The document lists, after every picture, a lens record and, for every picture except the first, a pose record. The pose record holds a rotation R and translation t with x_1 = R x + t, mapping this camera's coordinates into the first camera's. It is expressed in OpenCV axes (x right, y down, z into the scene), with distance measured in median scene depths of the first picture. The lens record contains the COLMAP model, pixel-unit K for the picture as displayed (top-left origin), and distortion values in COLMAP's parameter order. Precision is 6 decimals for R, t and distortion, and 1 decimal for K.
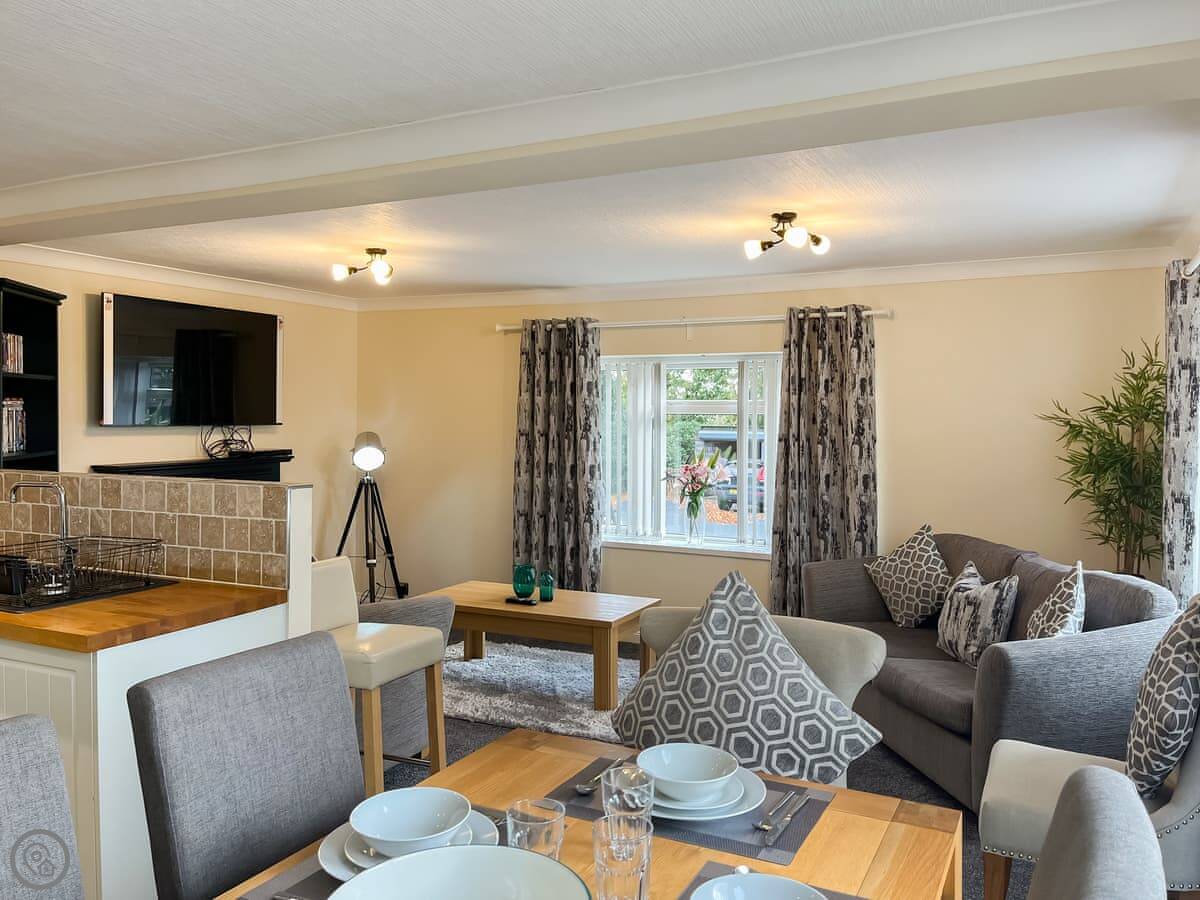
lens RADIAL K [[913.3, 0, 600.0], [0, 913.3, 450.0], [0, 0, 1]] dist [0.066659, -0.072165]
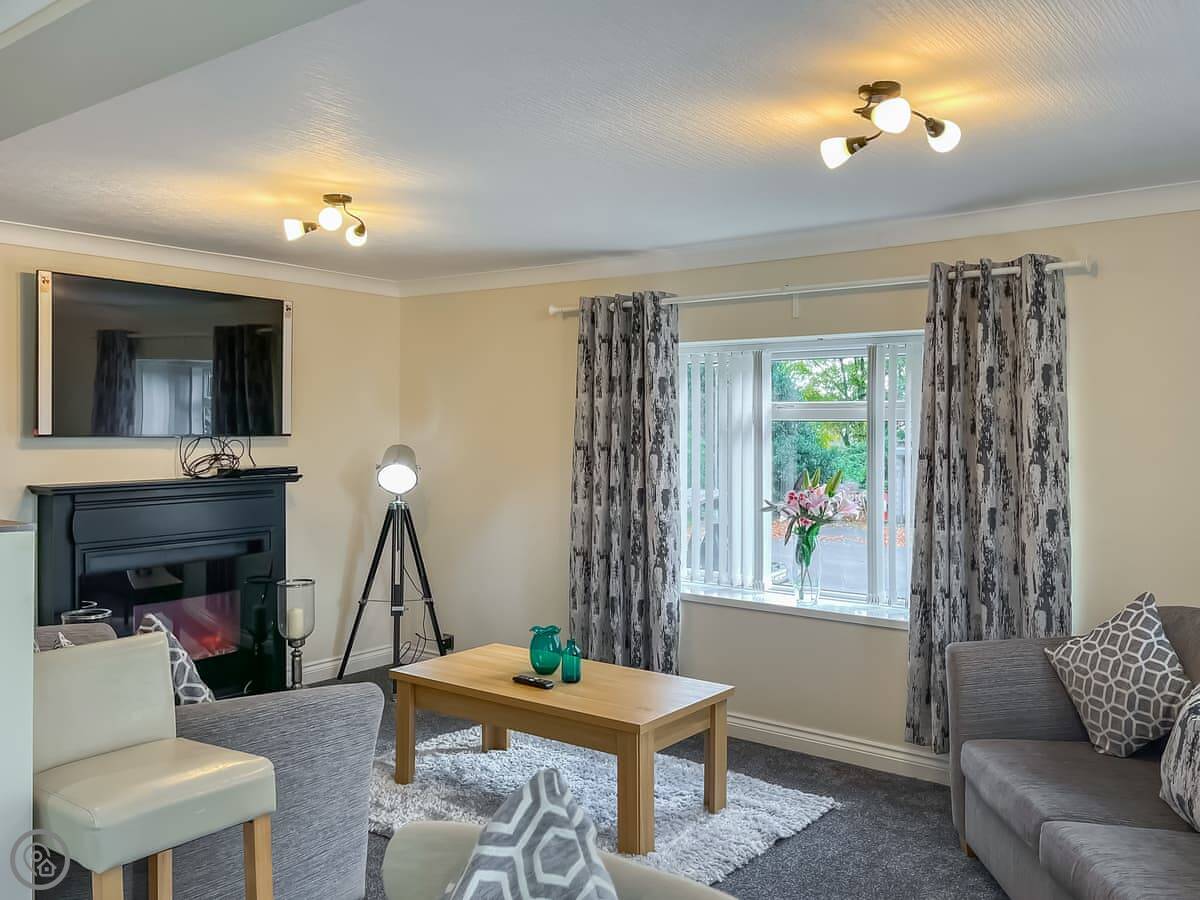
lens RADIAL K [[981.7, 0, 612.6], [0, 981.7, 447.7], [0, 0, 1]] dist [0.055140, -0.064162]
pose [[0.983107, 0.002343, -0.183018, 0.105554], [-0.006027, 0.999790, -0.019576, -0.002002], [0.182934, 0.020348, 0.982915, 0.232740]]
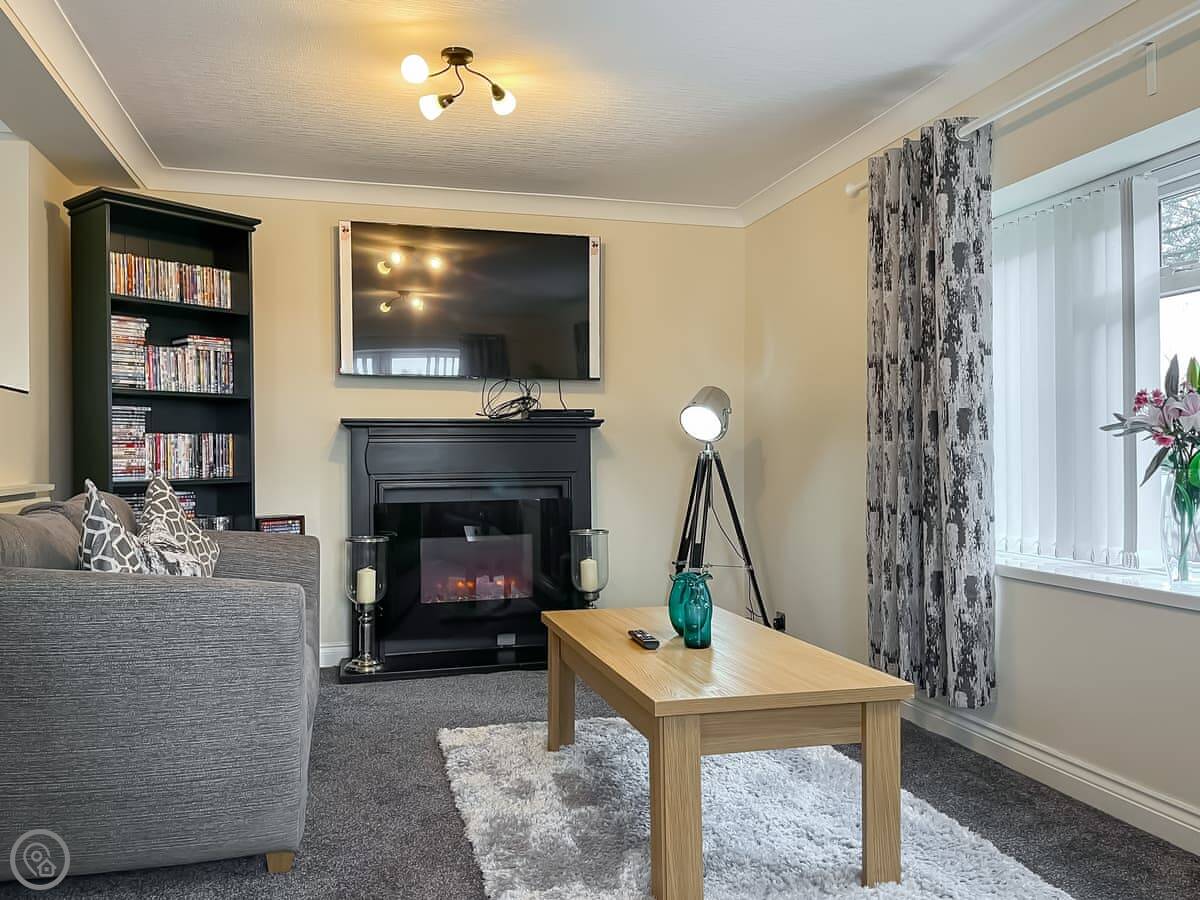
lens RADIAL K [[931.8, 0, 601.8], [0, 931.8, 474.2], [0, 0, 1]] dist [0.053216, -0.075763]
pose [[0.661383, 0.004181, -0.750036, 0.274559], [-0.022609, 0.999641, -0.014365, 0.071675], [0.749707, 0.026458, 0.661241, 0.571446]]
